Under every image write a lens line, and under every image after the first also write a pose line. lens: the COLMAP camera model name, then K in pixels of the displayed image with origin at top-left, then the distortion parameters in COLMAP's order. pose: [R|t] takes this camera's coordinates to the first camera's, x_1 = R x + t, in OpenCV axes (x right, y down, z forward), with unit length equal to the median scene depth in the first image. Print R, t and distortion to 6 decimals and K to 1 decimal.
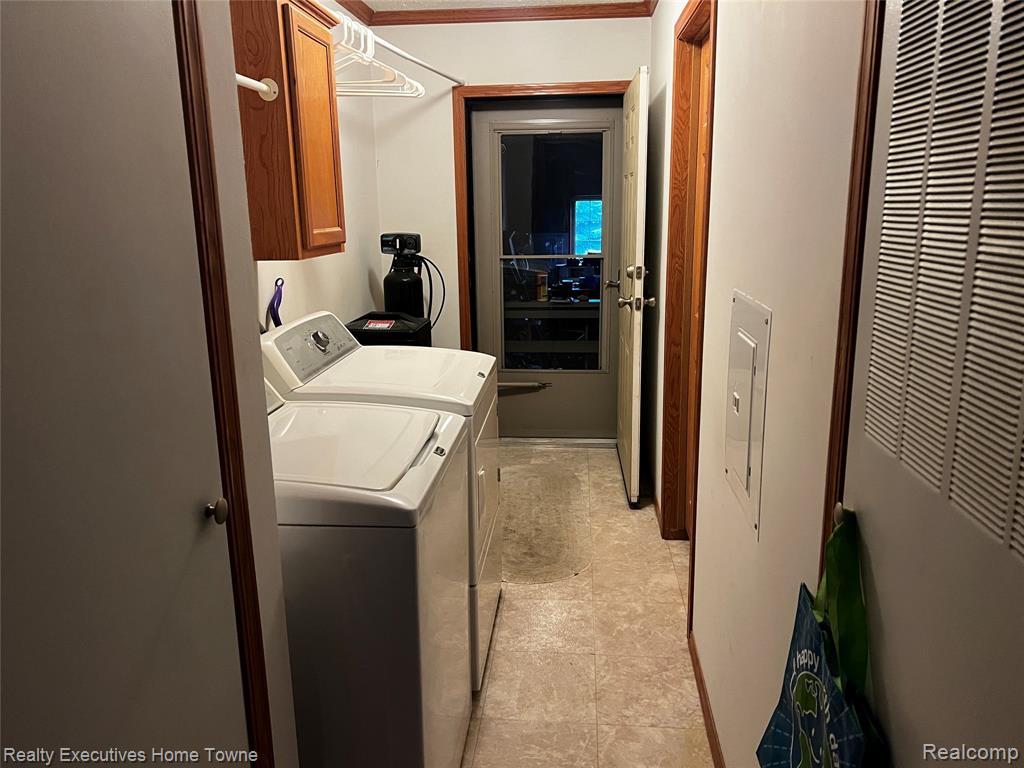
lens RADIAL K [[776.7, 0, 512.4], [0, 776.7, 385.3], [0, 0, 1]] dist [0.006576, -0.028030]
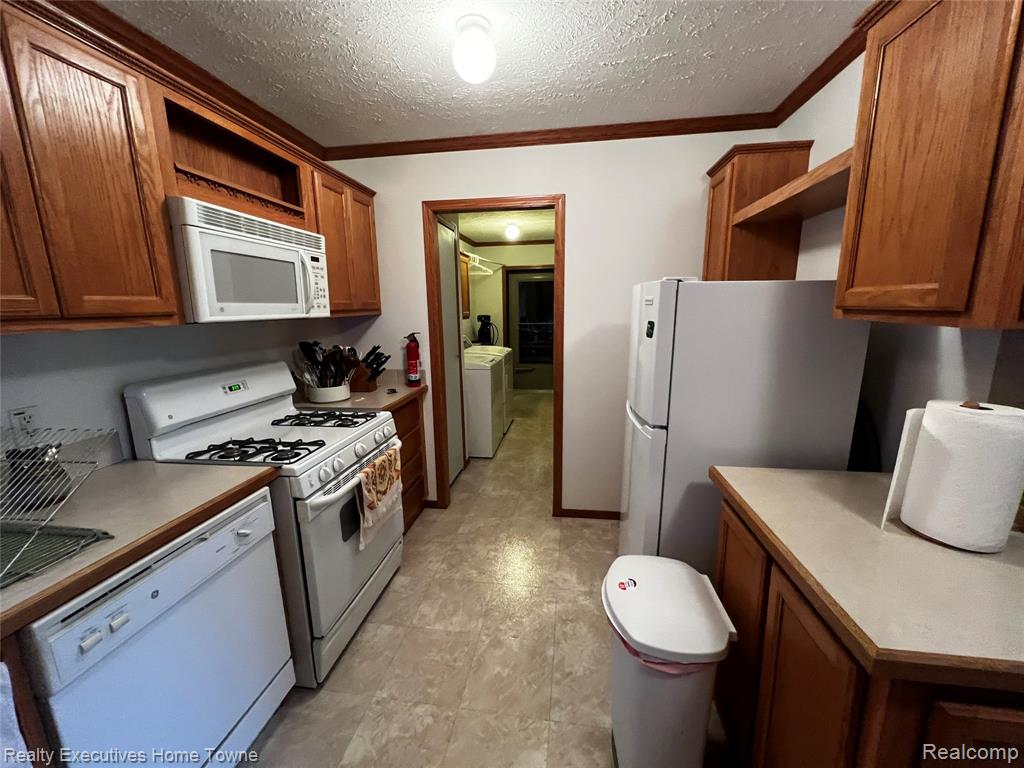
lens RADIAL K [[406.1, 0, 514.8], [0, 406.1, 384.2], [0, 0, 1]] dist [-0.011242, -0.000487]
pose [[0.998348, 0.012086, -0.056169, 0.063562], [-0.014342, 0.999099, -0.039951, 0.128203], [0.055635, 0.040691, 0.997622, -0.525495]]
